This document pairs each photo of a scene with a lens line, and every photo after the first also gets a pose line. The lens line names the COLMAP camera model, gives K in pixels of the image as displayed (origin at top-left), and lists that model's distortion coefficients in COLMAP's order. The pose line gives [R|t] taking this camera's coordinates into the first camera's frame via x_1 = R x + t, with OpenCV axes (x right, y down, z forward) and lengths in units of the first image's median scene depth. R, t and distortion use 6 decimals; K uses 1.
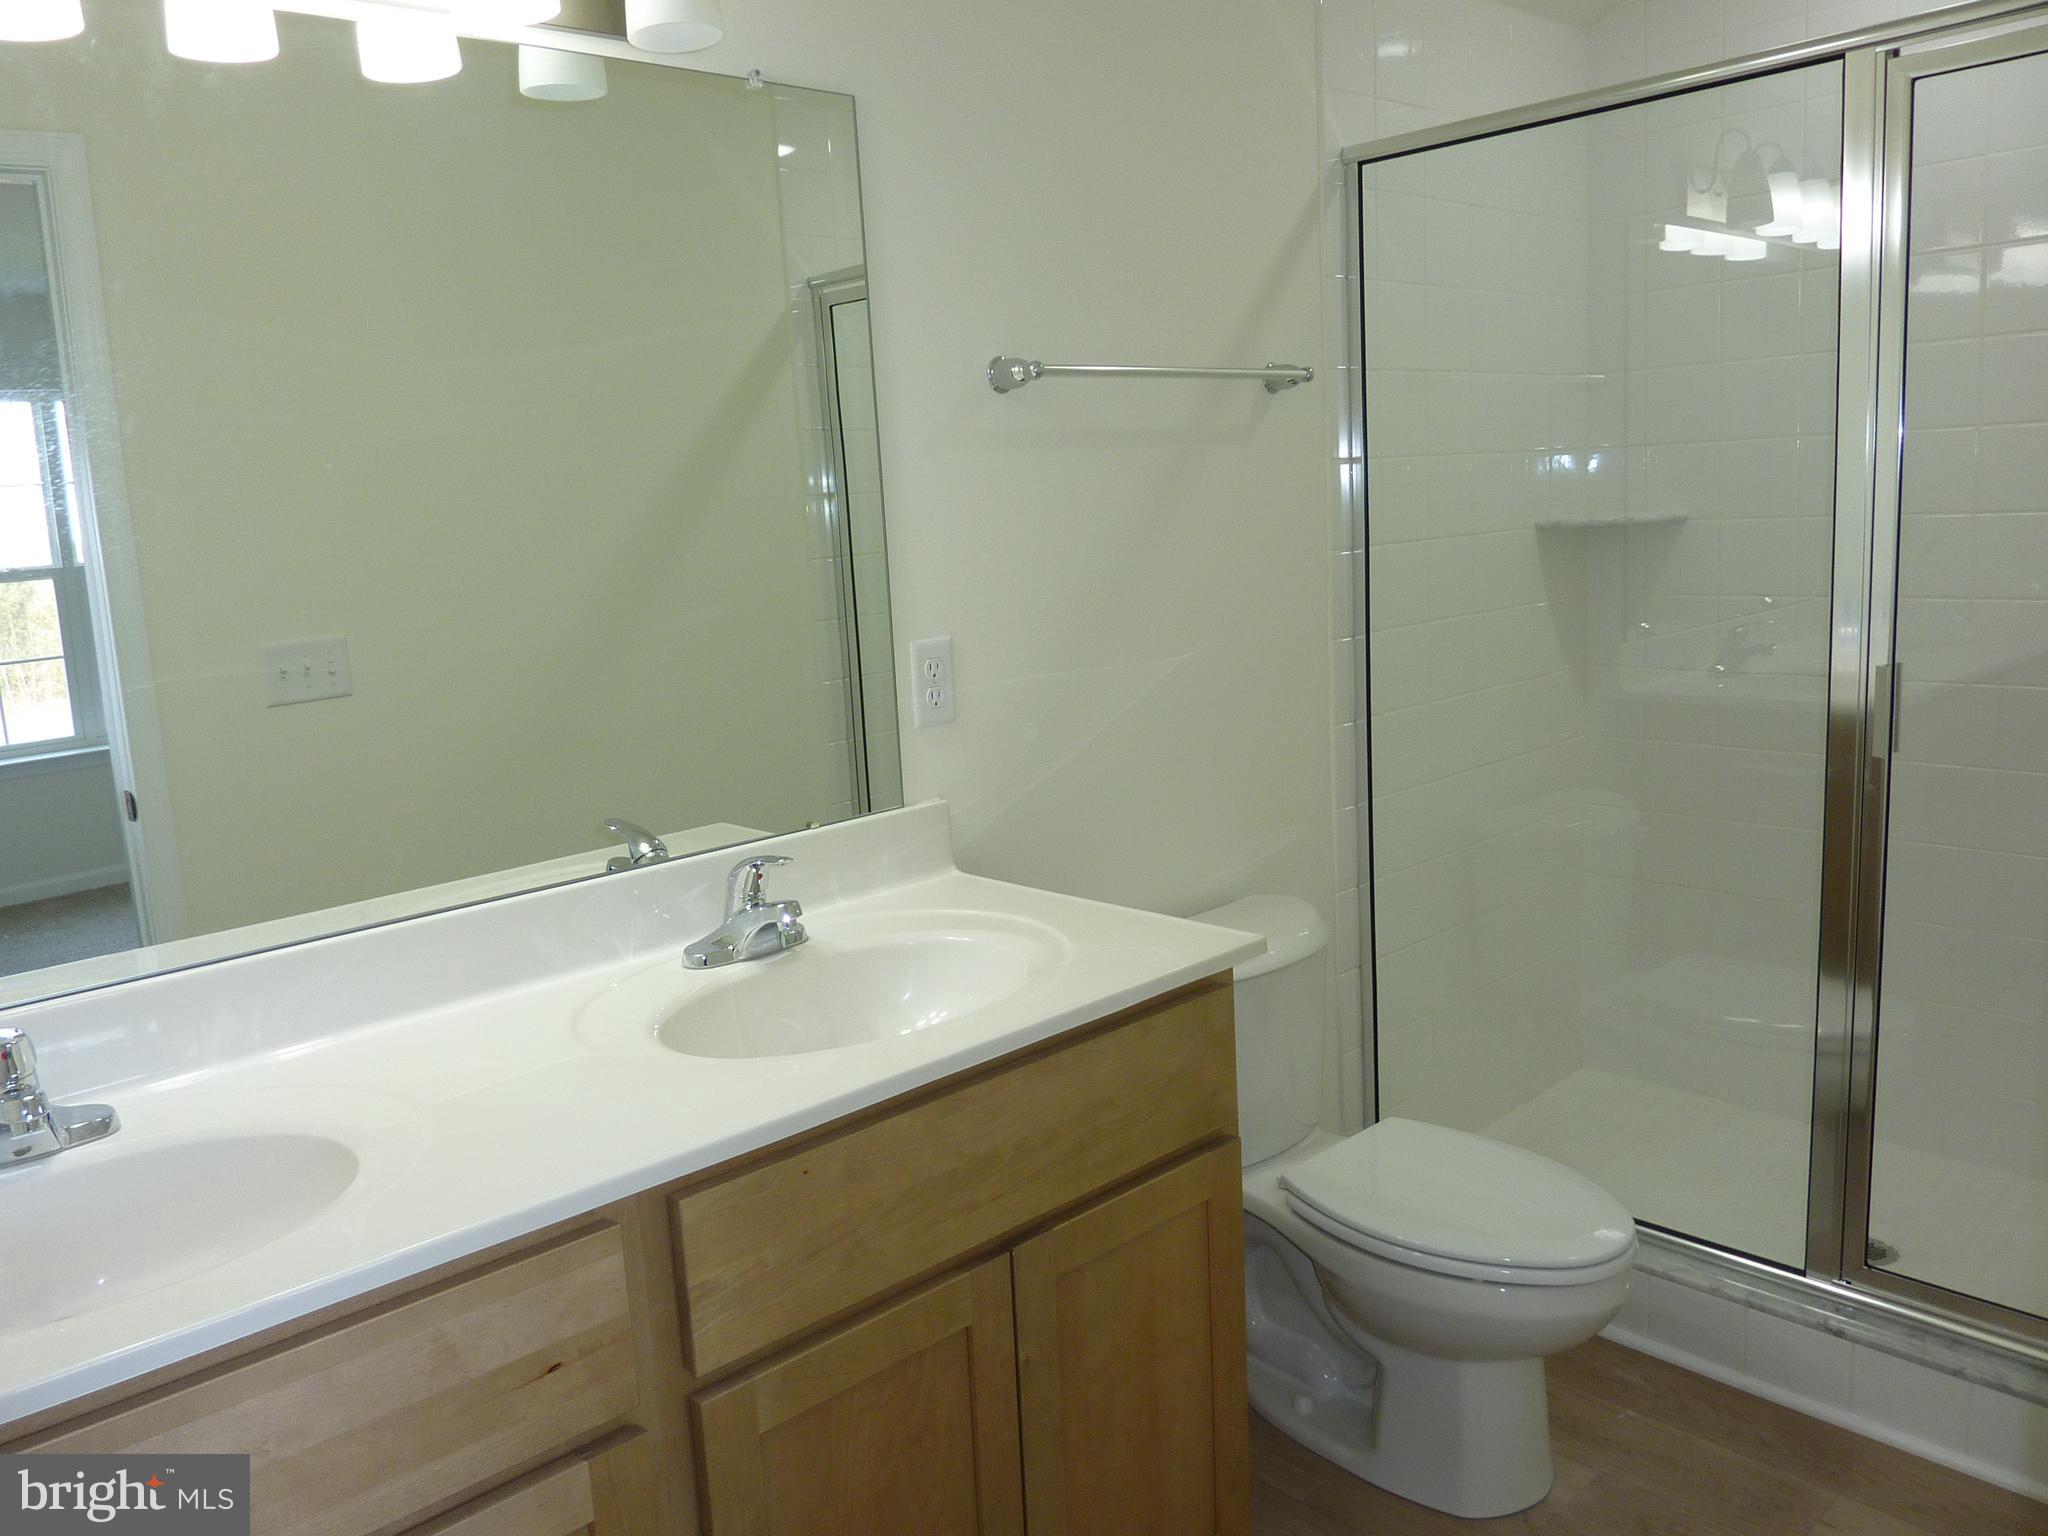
lens RADIAL K [[1535.0, 0, 1012.5], [0, 1535.0, 769.1], [0, 0, 1]] dist [-0.024378, -0.005472]
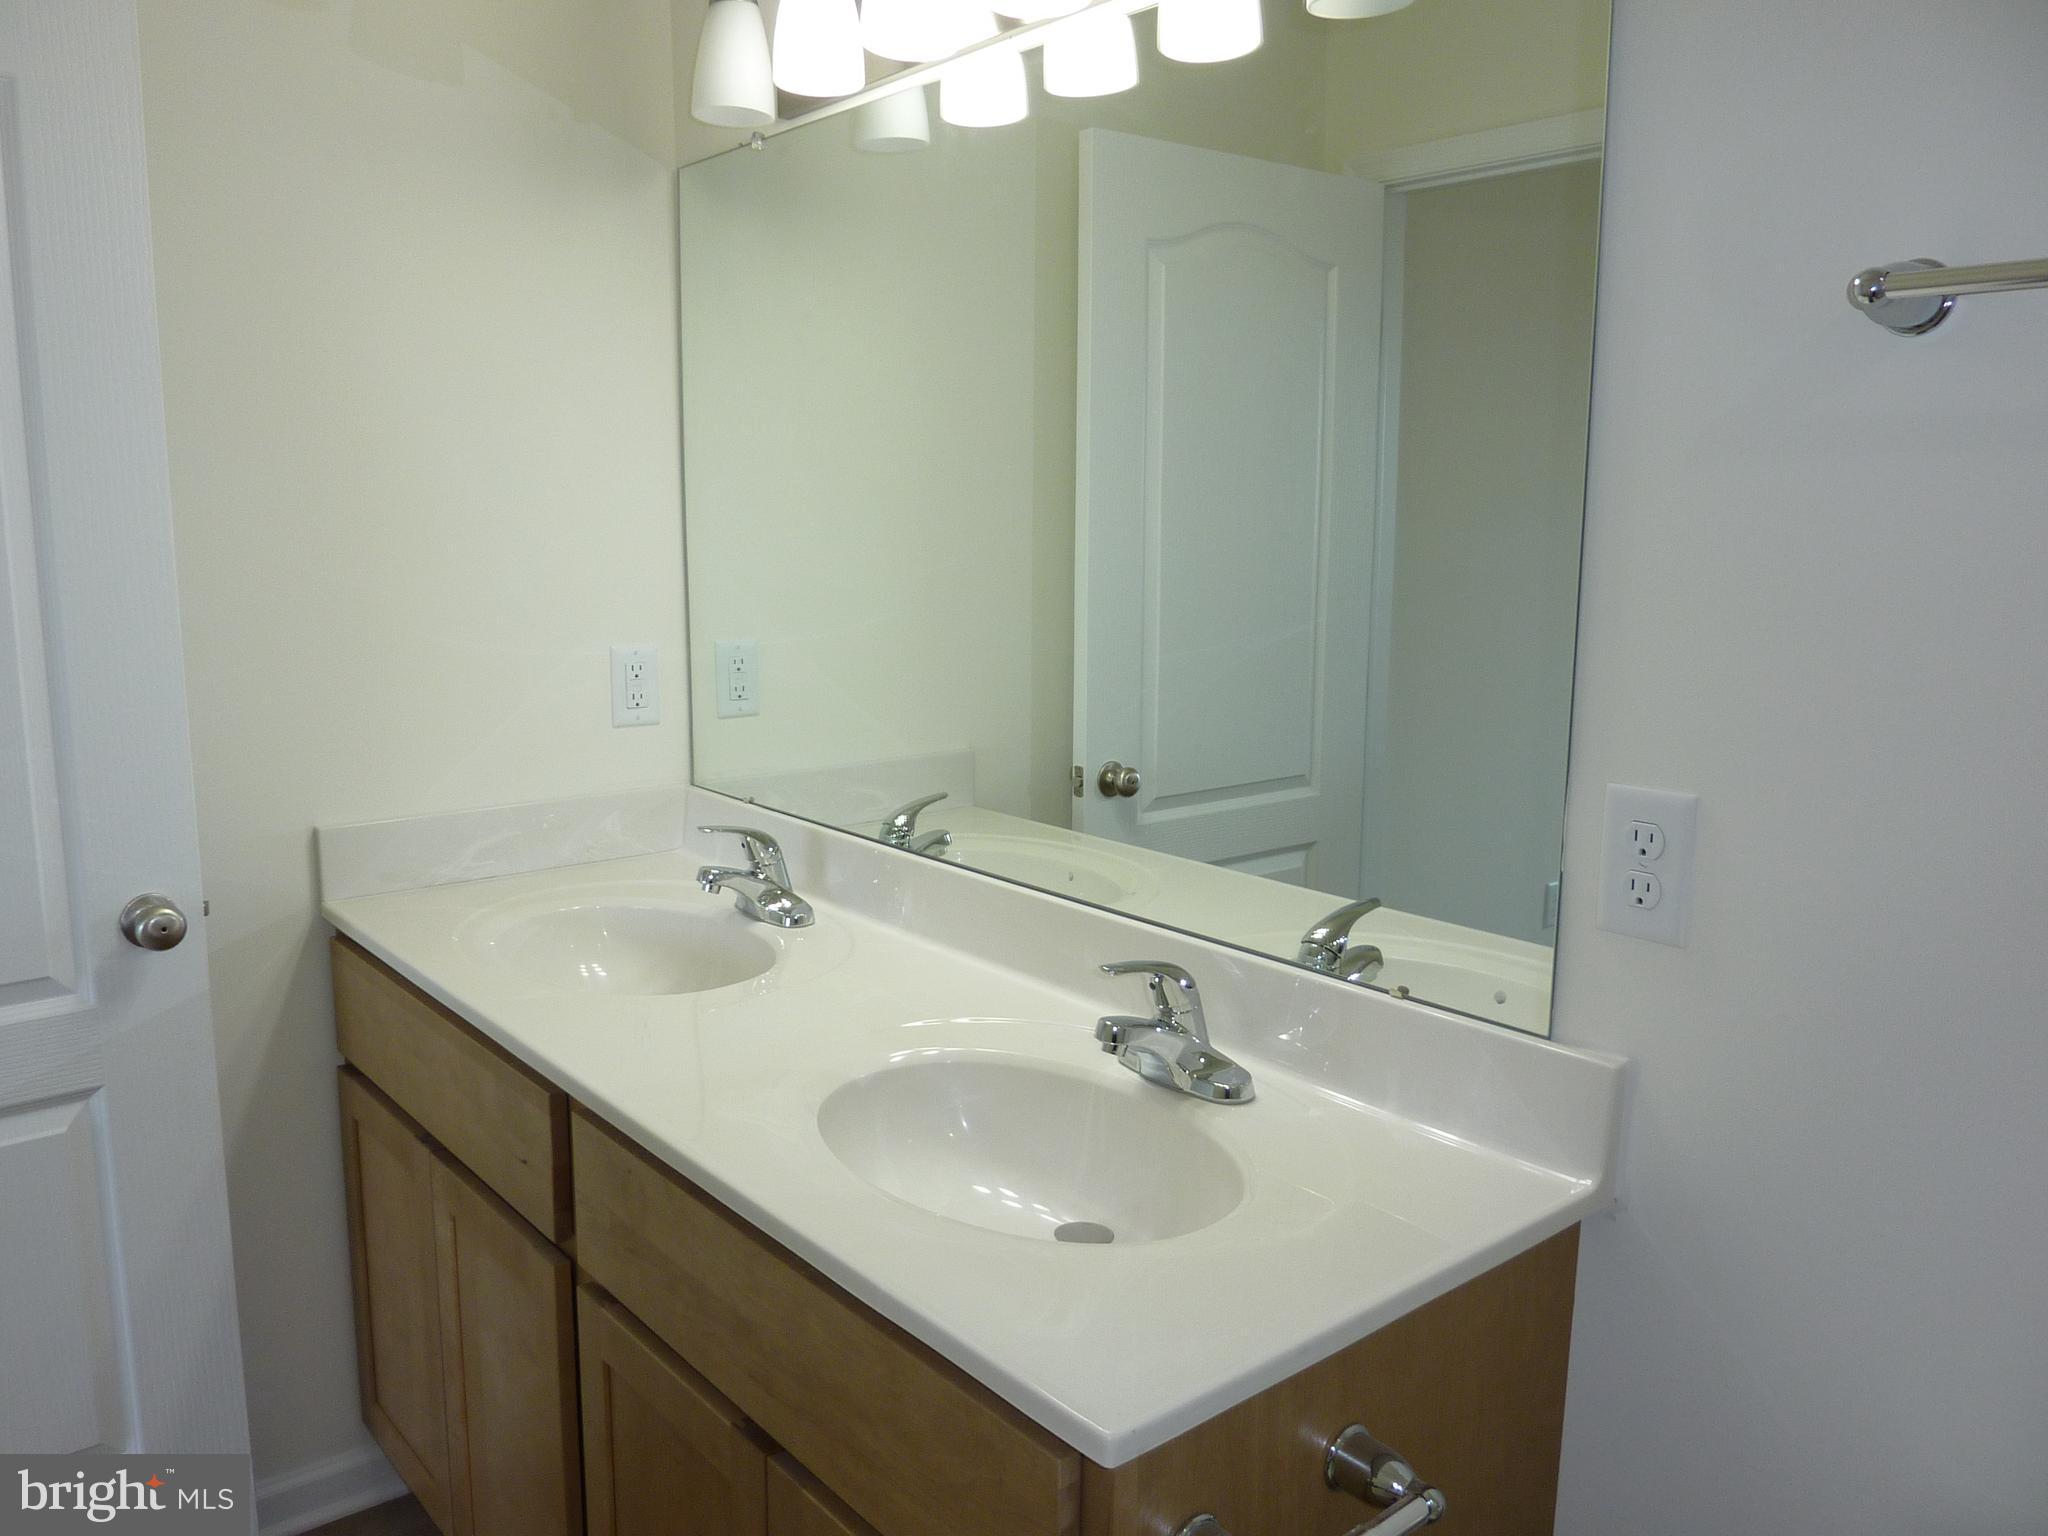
lens RADIAL K [[1535.0, 0, 1012.5], [0, 1535.0, 769.1], [0, 0, 1]] dist [-0.024378, -0.005472]
pose [[-0.075066, 0.219562, -0.972706, 0.280454], [-0.163931, 0.959470, 0.229225, -0.099954], [0.983612, 0.176664, -0.036030, 0.431572]]
